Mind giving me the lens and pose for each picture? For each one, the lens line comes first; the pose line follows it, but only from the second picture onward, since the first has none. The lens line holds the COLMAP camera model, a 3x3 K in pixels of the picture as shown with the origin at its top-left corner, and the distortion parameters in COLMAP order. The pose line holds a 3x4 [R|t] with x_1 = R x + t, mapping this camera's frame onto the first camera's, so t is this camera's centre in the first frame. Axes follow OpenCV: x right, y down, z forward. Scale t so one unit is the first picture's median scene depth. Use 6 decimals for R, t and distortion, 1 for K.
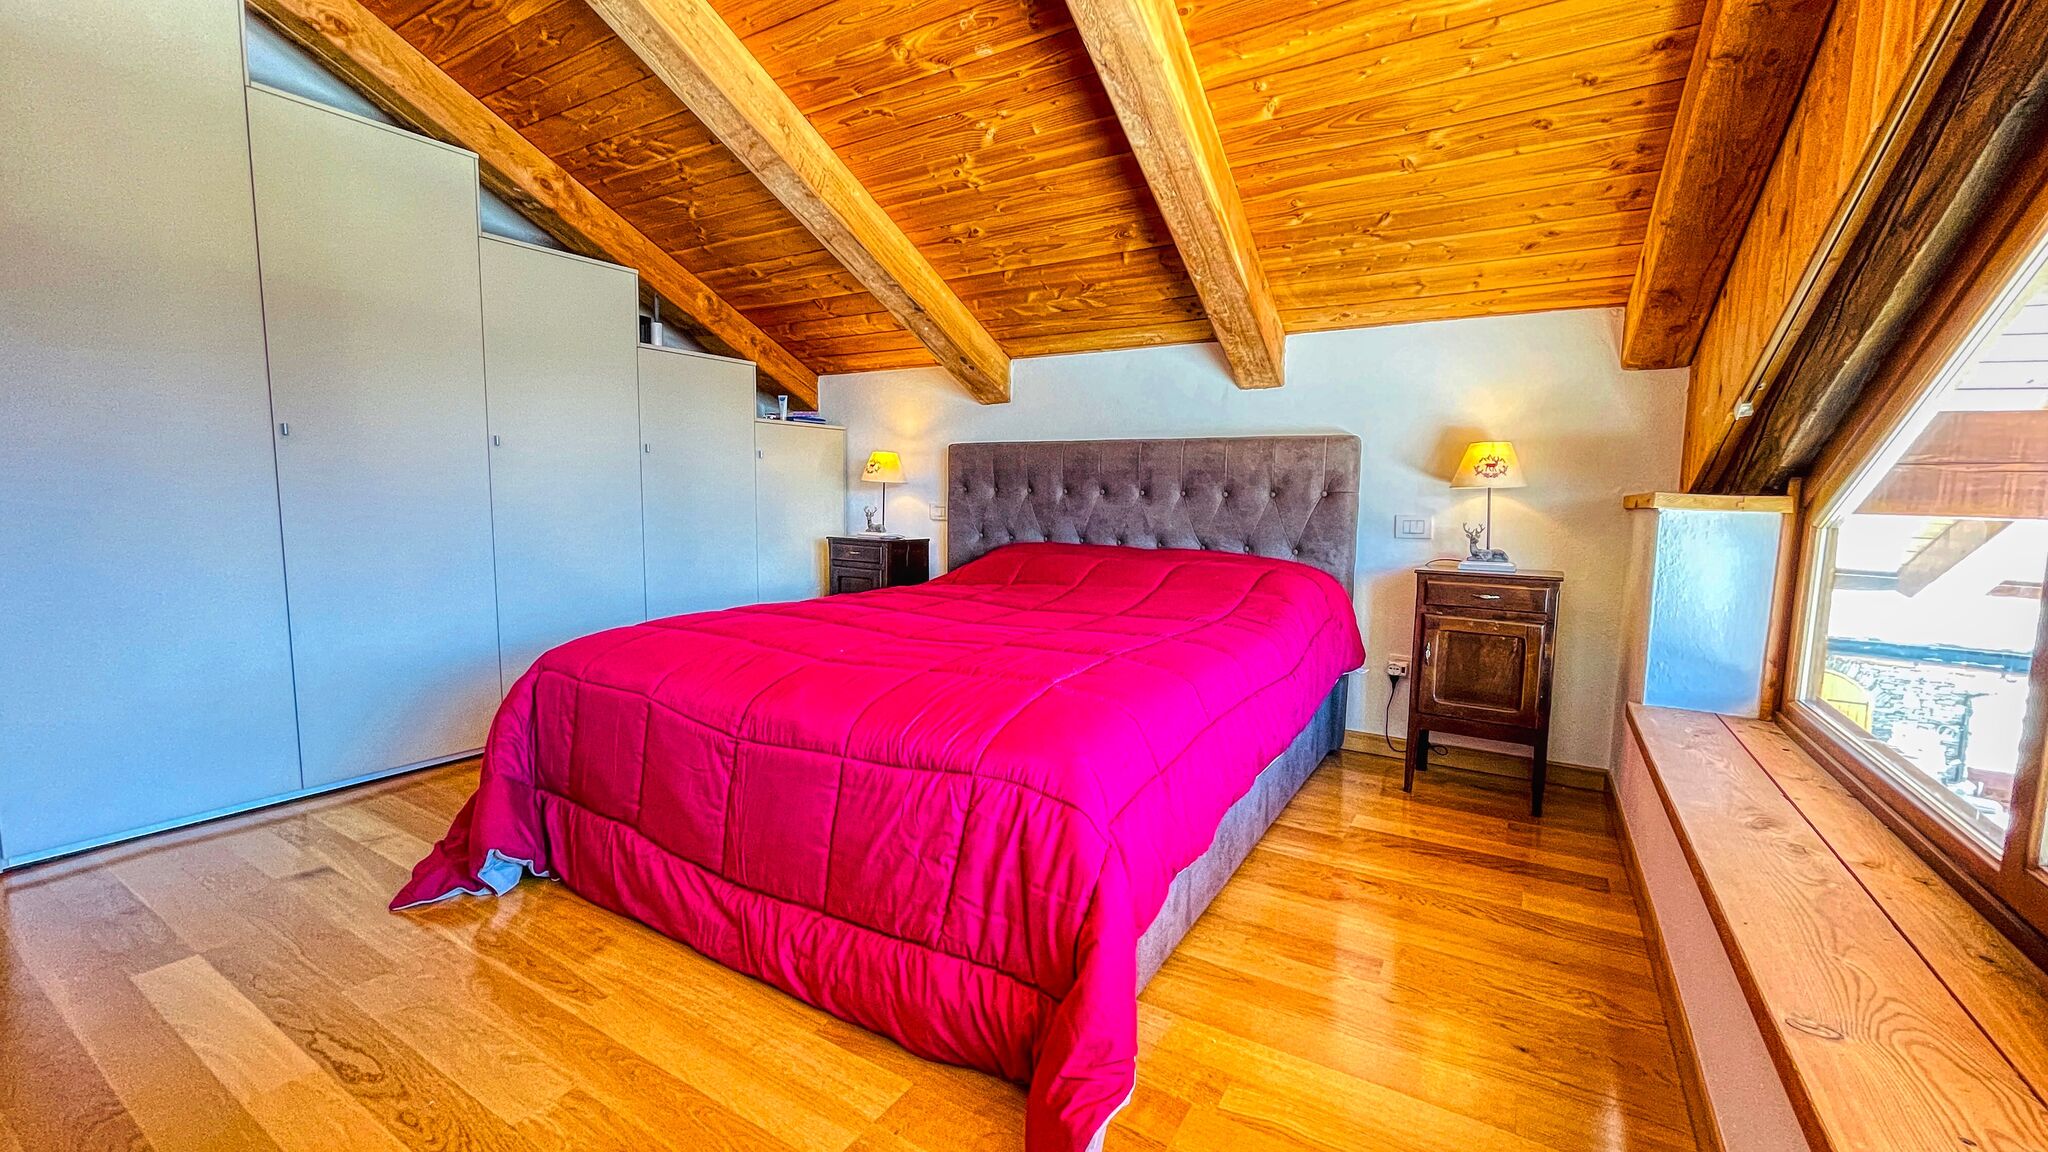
lens RADIAL K [[824.3, 0, 1023.0], [0, 824.3, 580.4], [0, 0, 1]] dist [0.001184, -0.000388]
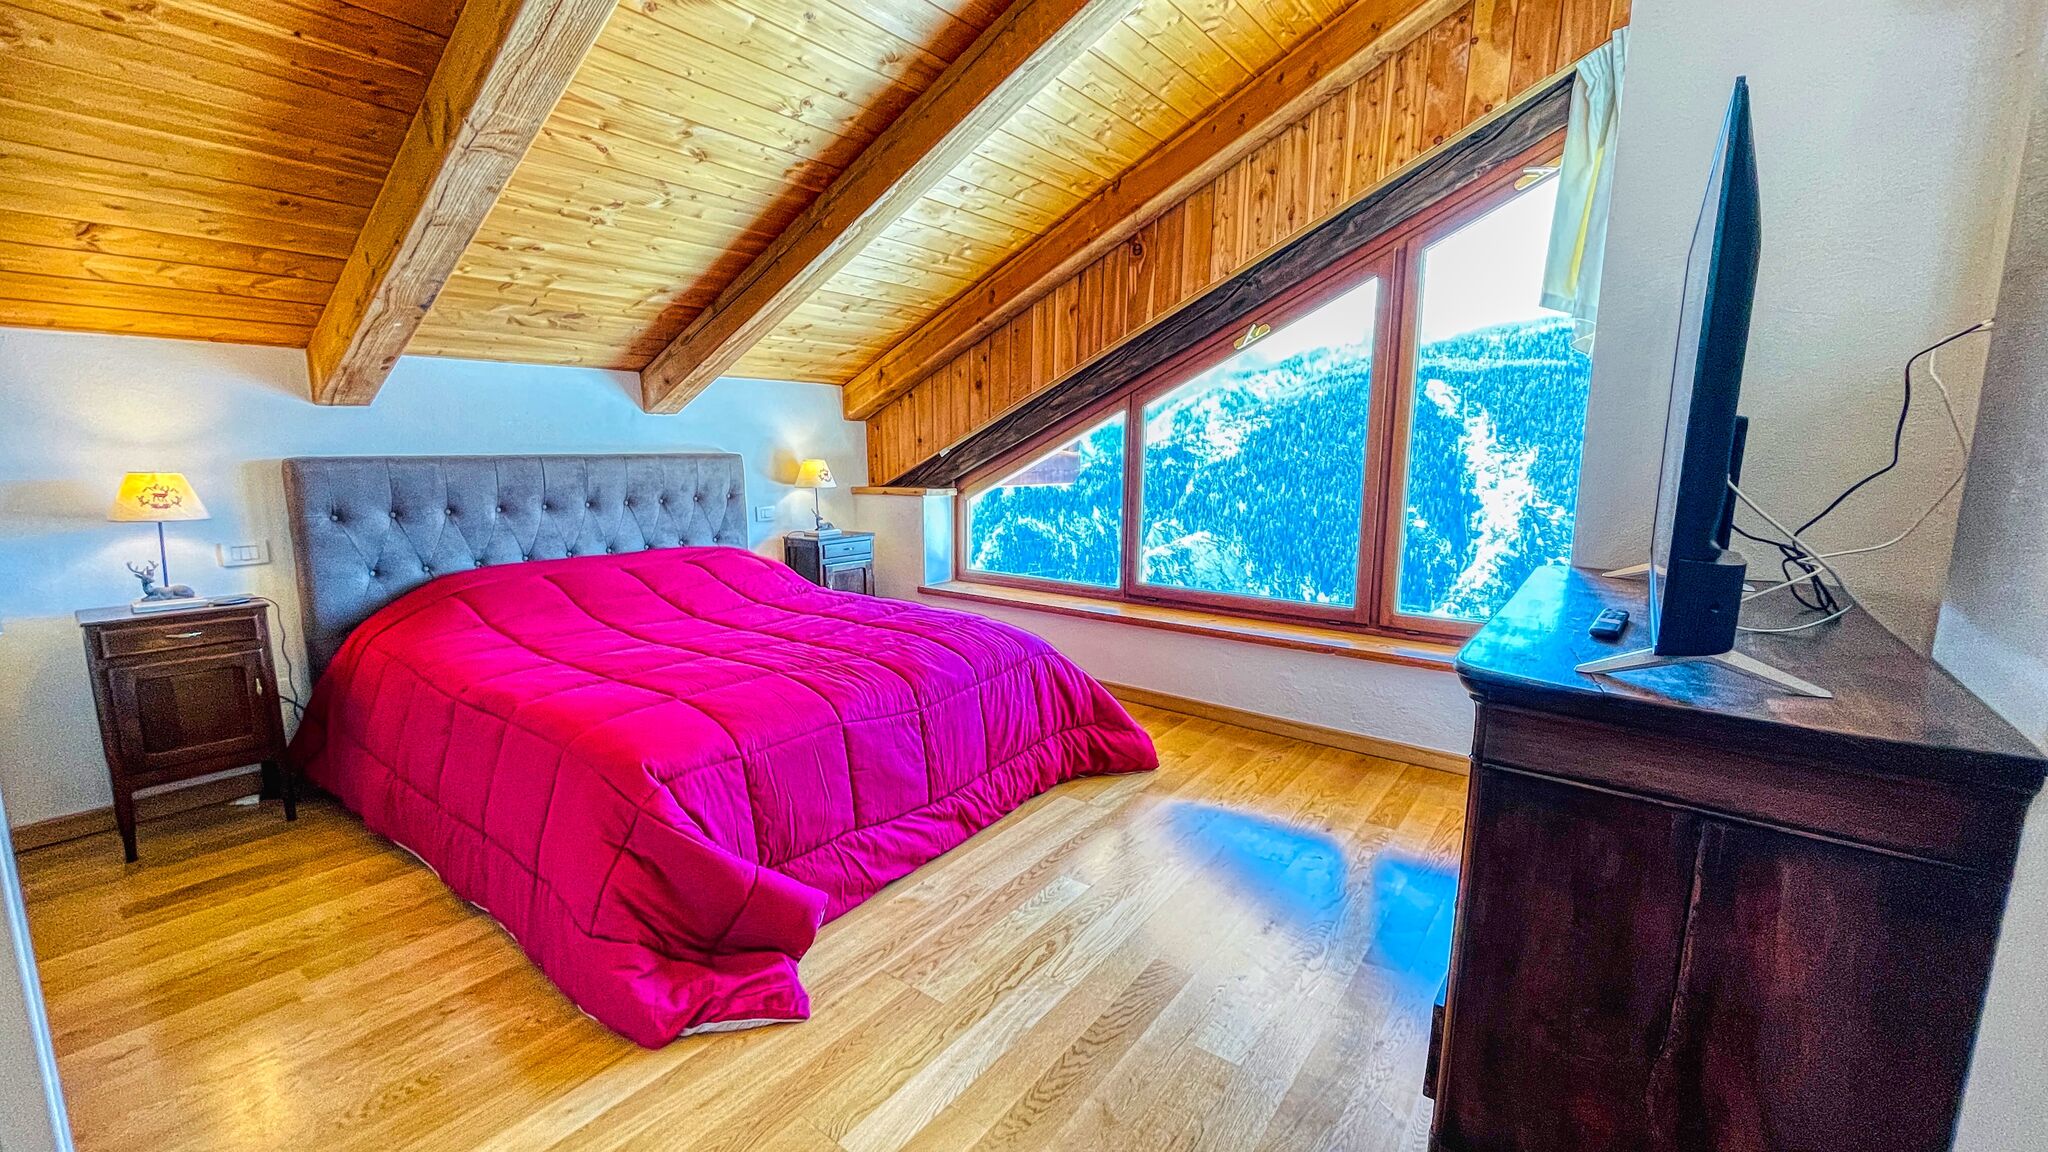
lens RADIAL K [[824.3, 0, 1024.6], [0, 824.3, 582.6], [0, 0, 1]] dist [0.001184, -0.000388]
pose [[0.087233, -0.180825, 0.979639, -0.872179], [0.102989, 0.979756, 0.171676, -0.132694], [-0.990850, 0.085916, 0.104090, 0.330563]]
